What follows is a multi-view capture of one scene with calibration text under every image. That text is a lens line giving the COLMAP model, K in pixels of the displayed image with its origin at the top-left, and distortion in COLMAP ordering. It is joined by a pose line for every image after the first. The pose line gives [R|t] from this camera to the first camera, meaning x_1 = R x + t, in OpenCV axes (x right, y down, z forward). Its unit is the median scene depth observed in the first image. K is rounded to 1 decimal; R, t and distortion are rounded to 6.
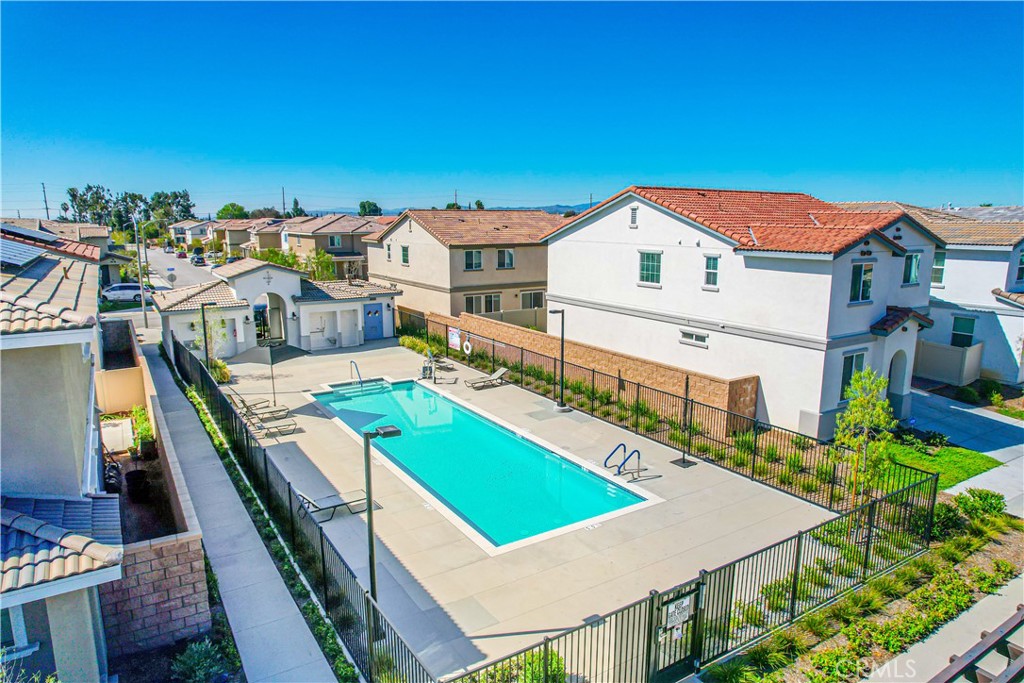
lens RADIAL K [[656.0, 0, 516.7], [0, 656.0, 345.8], [0, 0, 1]] dist [-0.078308, 0.066968]
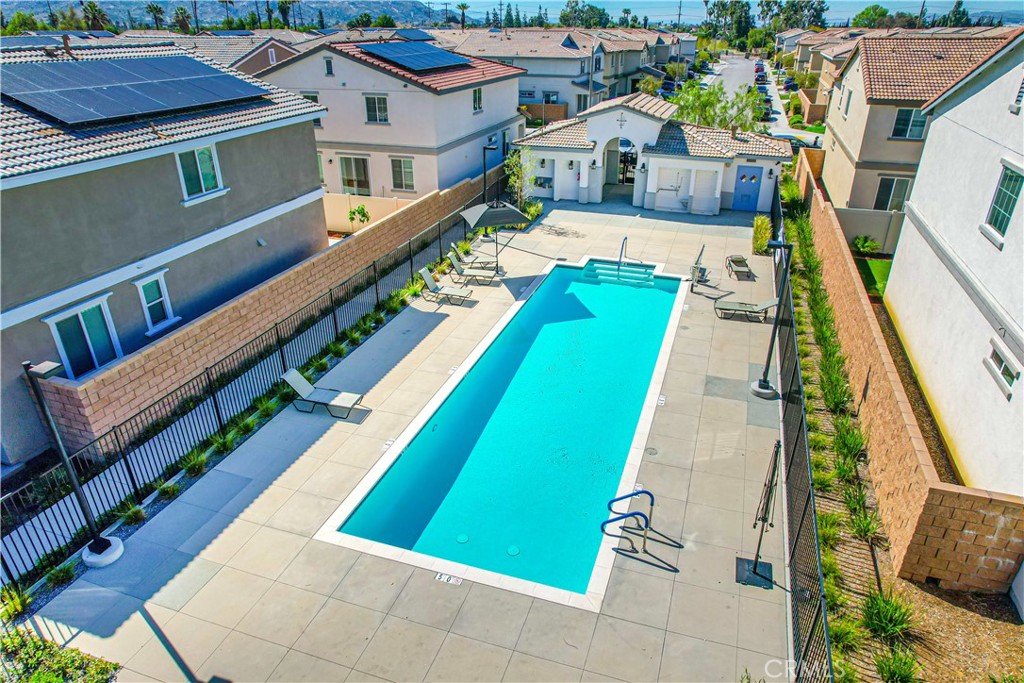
lens RADIAL K [[656.0, 0, 516.7], [0, 656.0, 345.8], [0, 0, 1]] dist [-0.078308, 0.066968]
pose [[0.627681, 0.347836, -0.696438, 0.298273], [-0.147201, 0.931517, 0.332577, -0.106747], [0.764426, -0.106236, 0.635898, 0.335330]]
